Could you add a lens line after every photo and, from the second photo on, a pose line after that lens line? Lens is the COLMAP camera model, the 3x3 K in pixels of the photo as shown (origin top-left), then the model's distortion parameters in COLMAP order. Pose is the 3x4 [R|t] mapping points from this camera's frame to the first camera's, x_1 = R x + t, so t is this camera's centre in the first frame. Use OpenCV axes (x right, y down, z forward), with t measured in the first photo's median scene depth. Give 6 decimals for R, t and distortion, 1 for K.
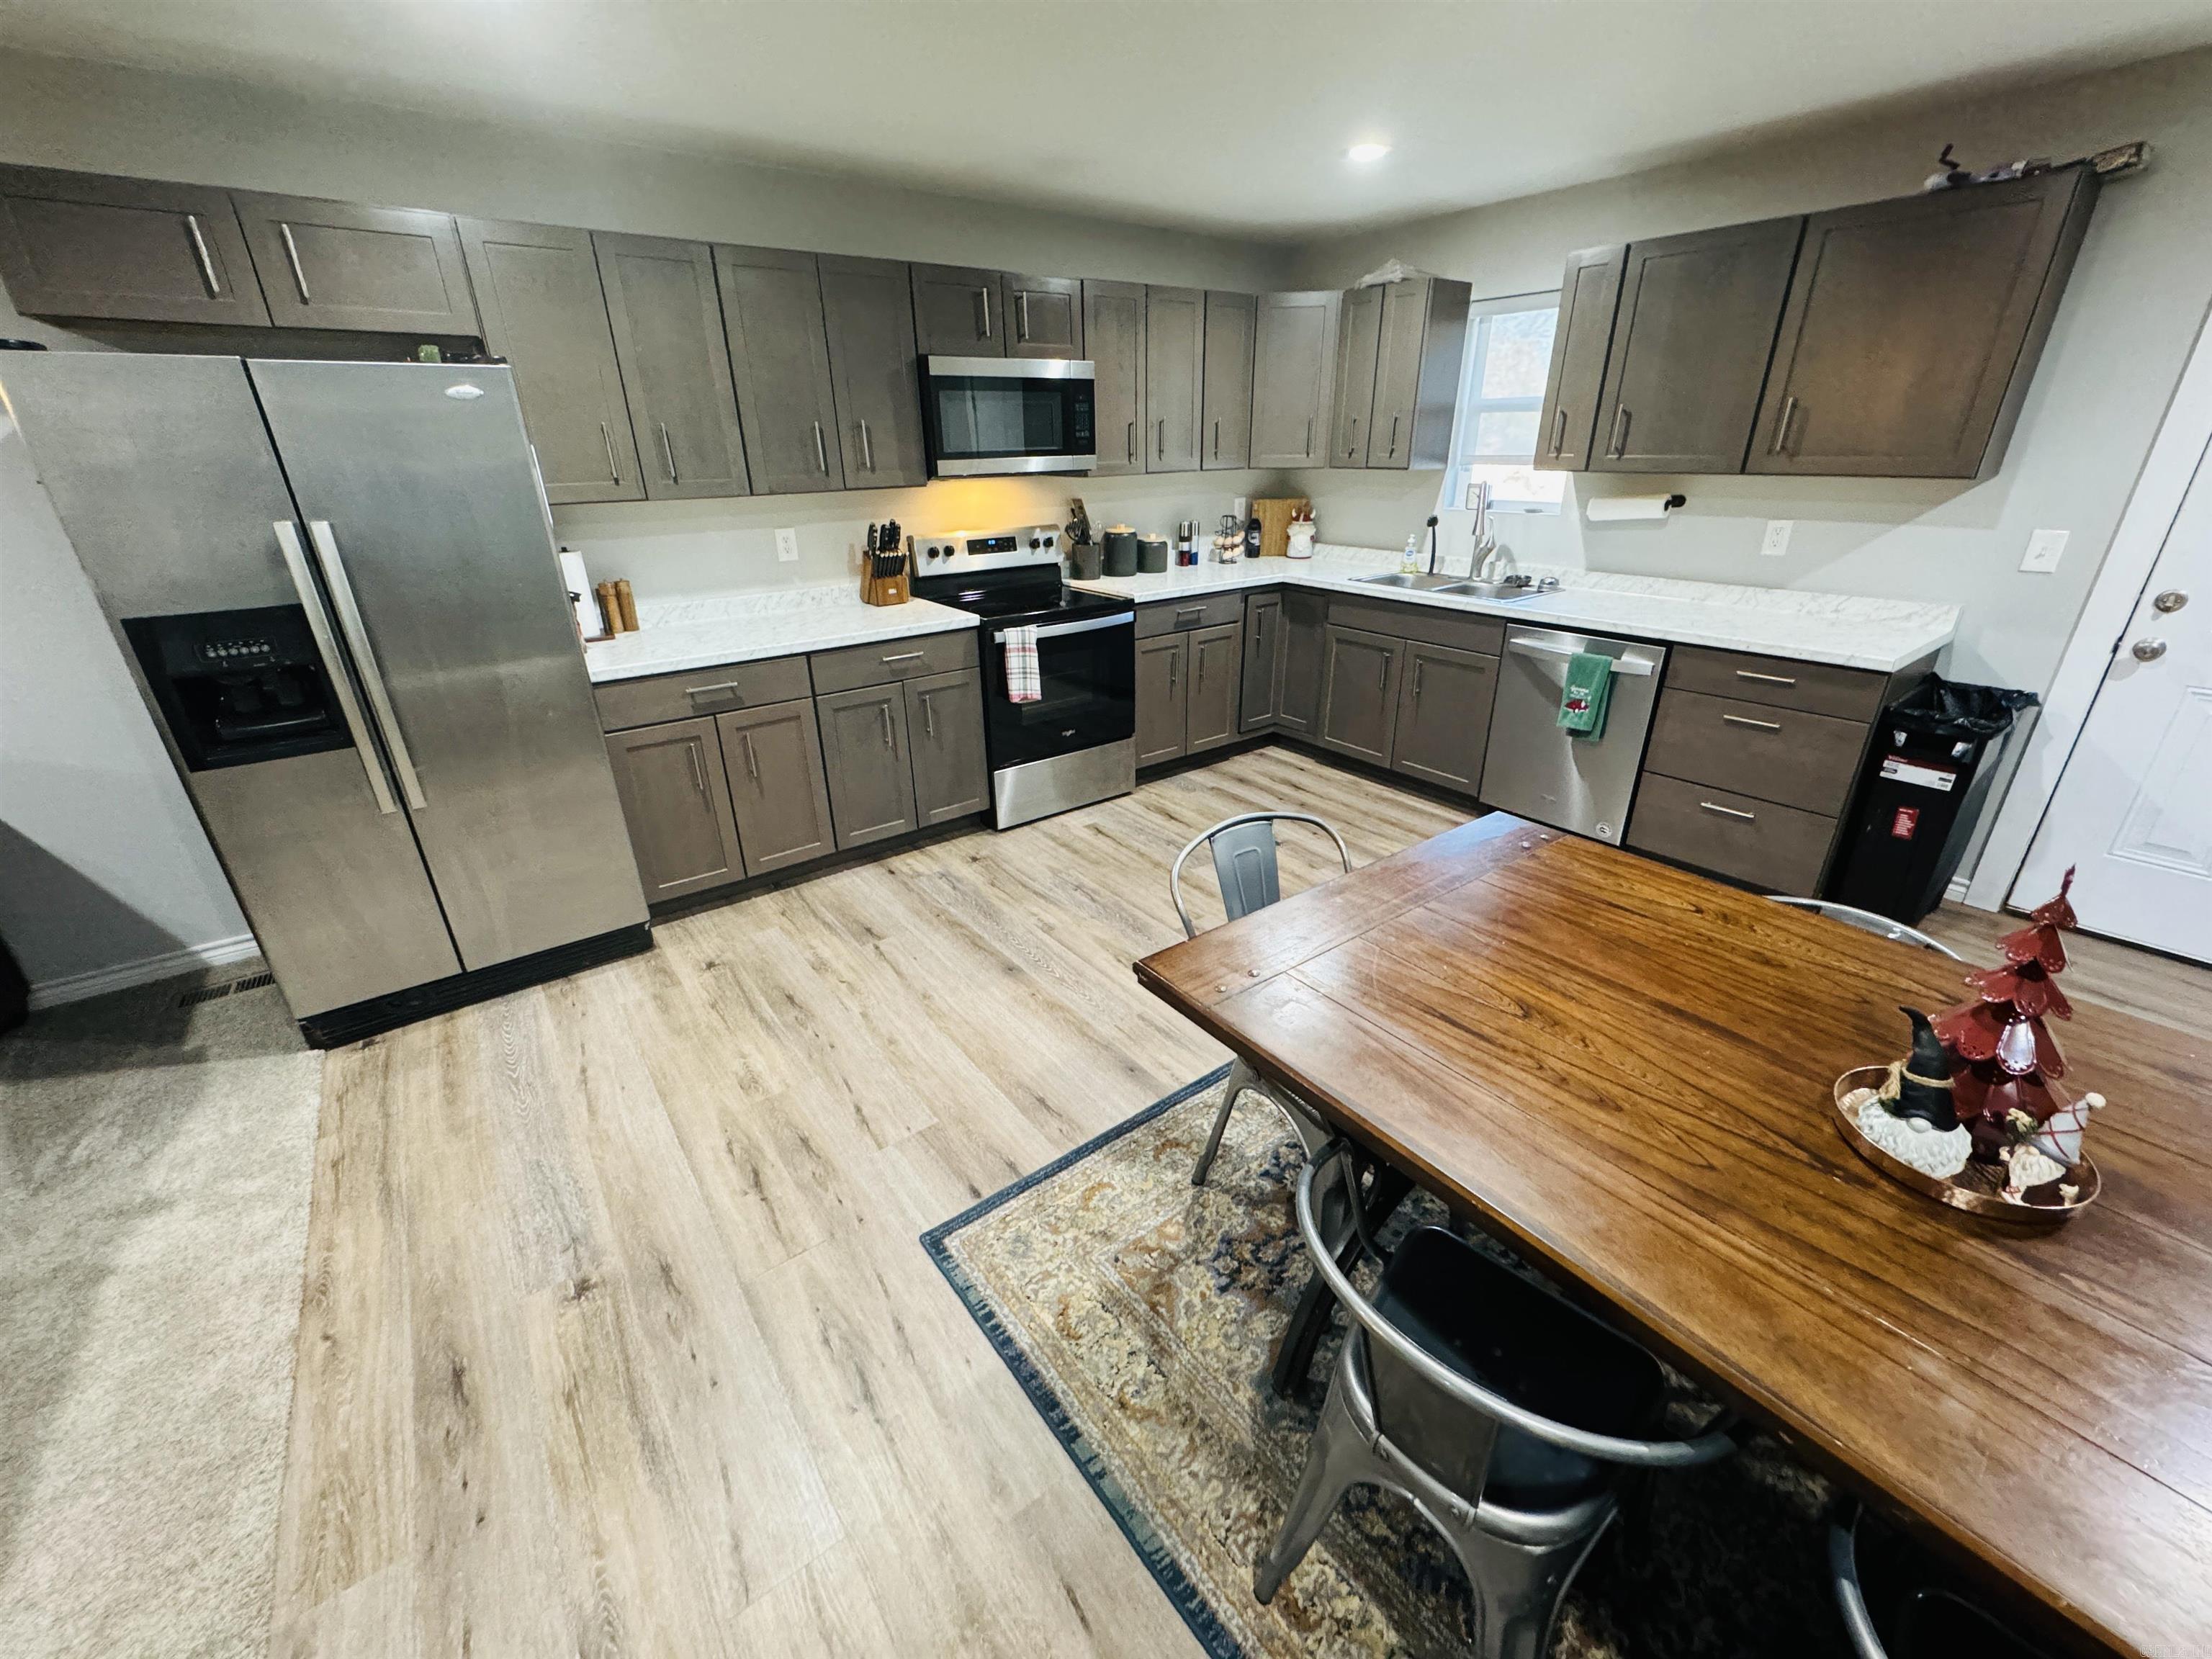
lens RADIAL K [[881.5, 0, 1106.0], [0, 881.5, 829.5], [0, 0, 1]] dist [-0.002650, 0.000069]
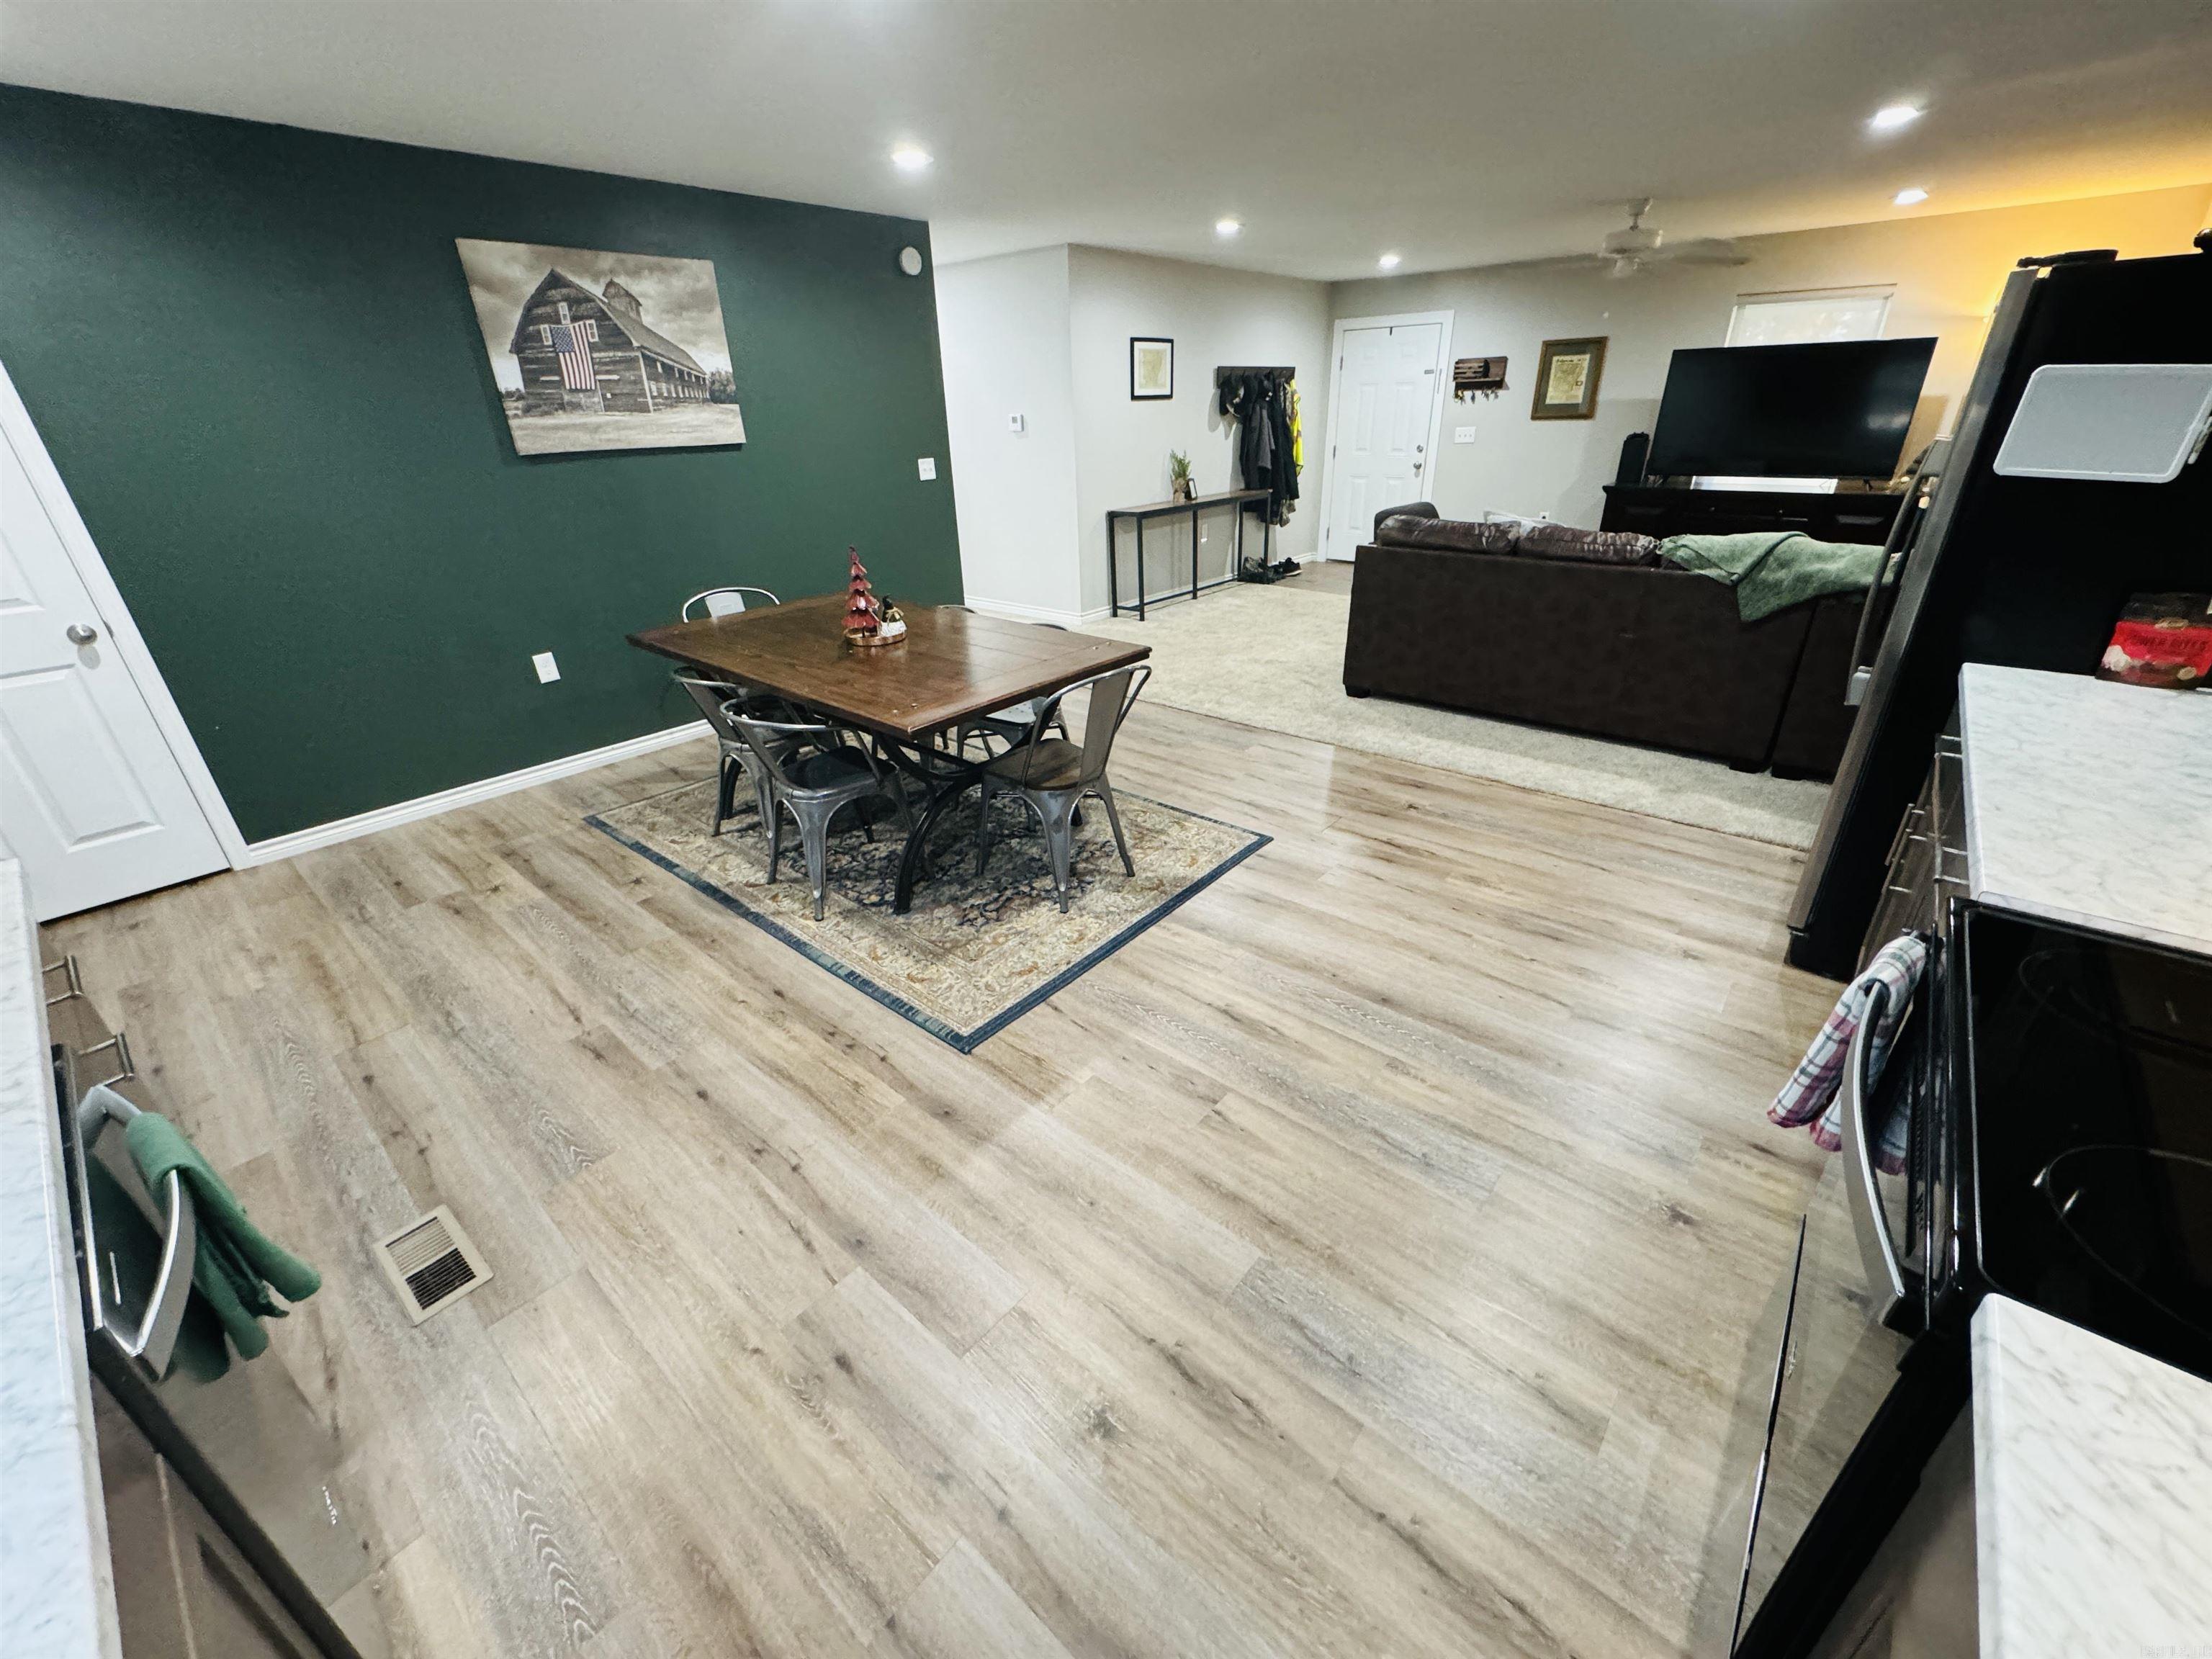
lens RADIAL K [[882.1, 0, 1108.1], [0, 882.1, 829.6], [0, 0, 1]] dist [-0.003277, -0.000047]
pose [[-0.975016, 0.133464, -0.177569, 0.239391], [-0.049089, 0.650158, 0.758212, -0.492598], [0.216642, 0.747985, -0.627363, 1.106229]]
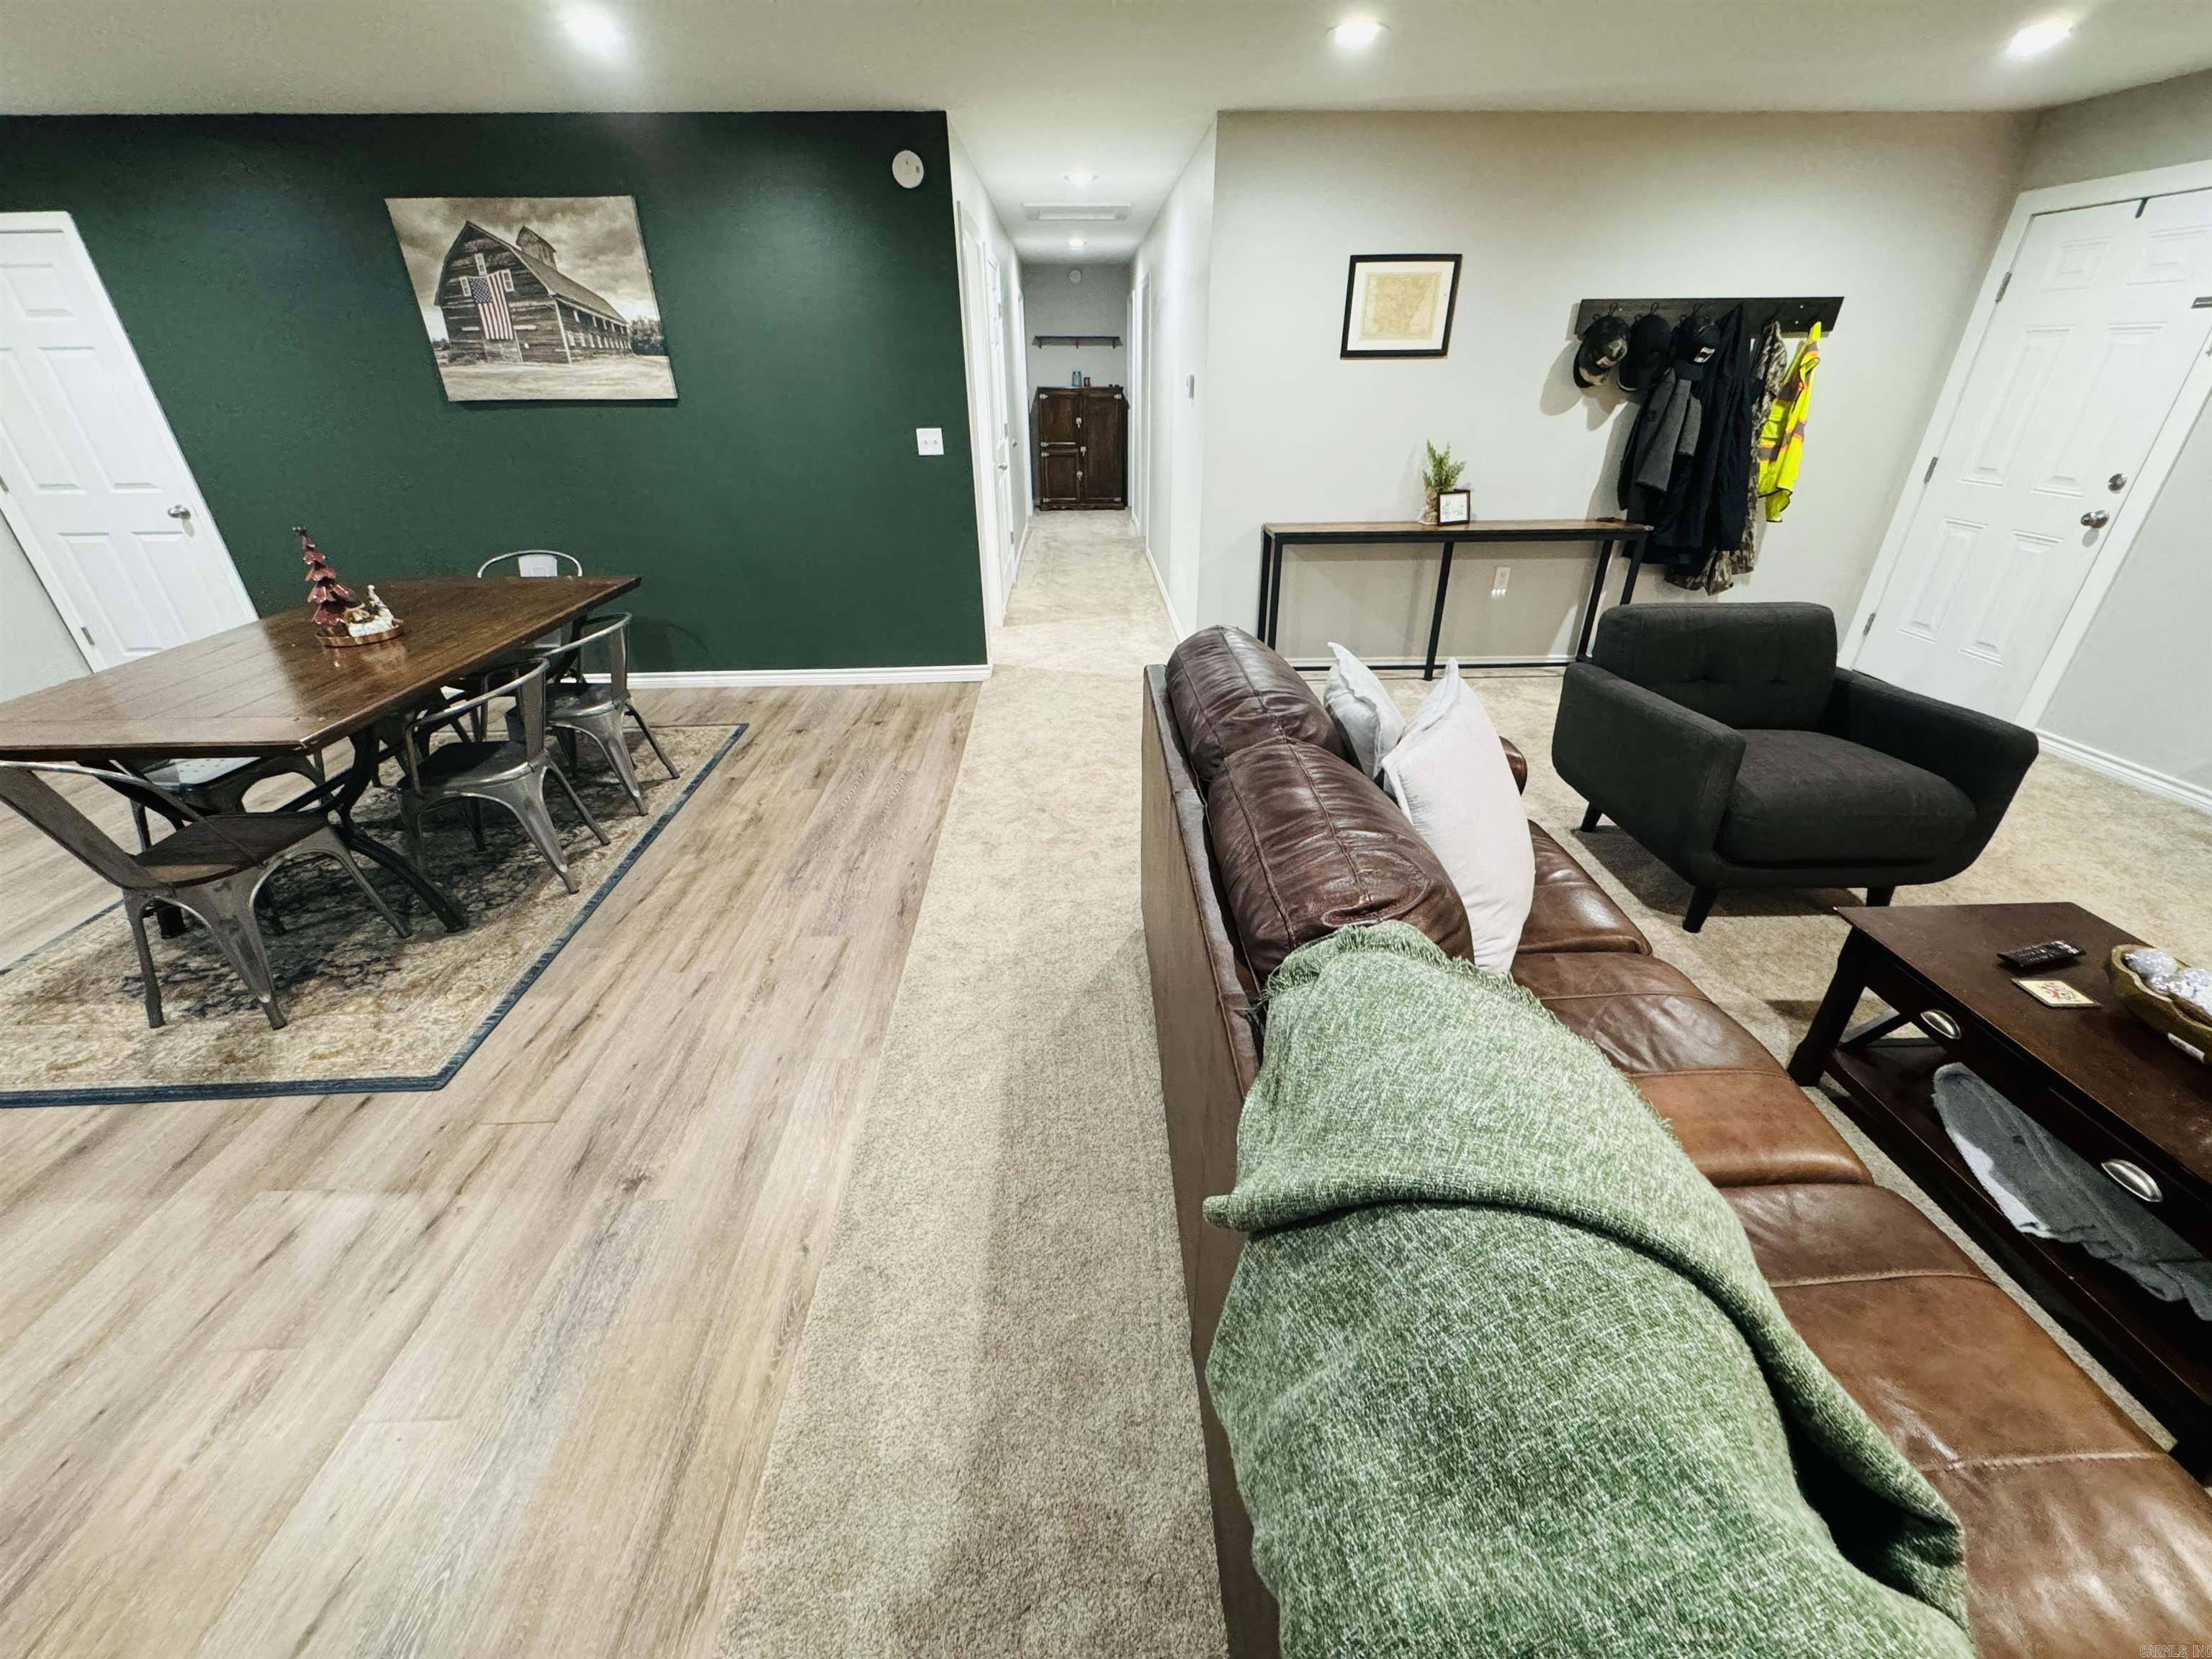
lens RADIAL K [[882.1, 0, 1108.1], [0, 882.1, 829.6], [0, 0, 1]] dist [-0.003277, -0.000047]
pose [[-0.818289, -0.247753, 0.518673, -0.762595], [0.252393, 0.655835, 0.711462, -0.184887], [-0.516431, 0.713091, -0.474131, 0.459528]]
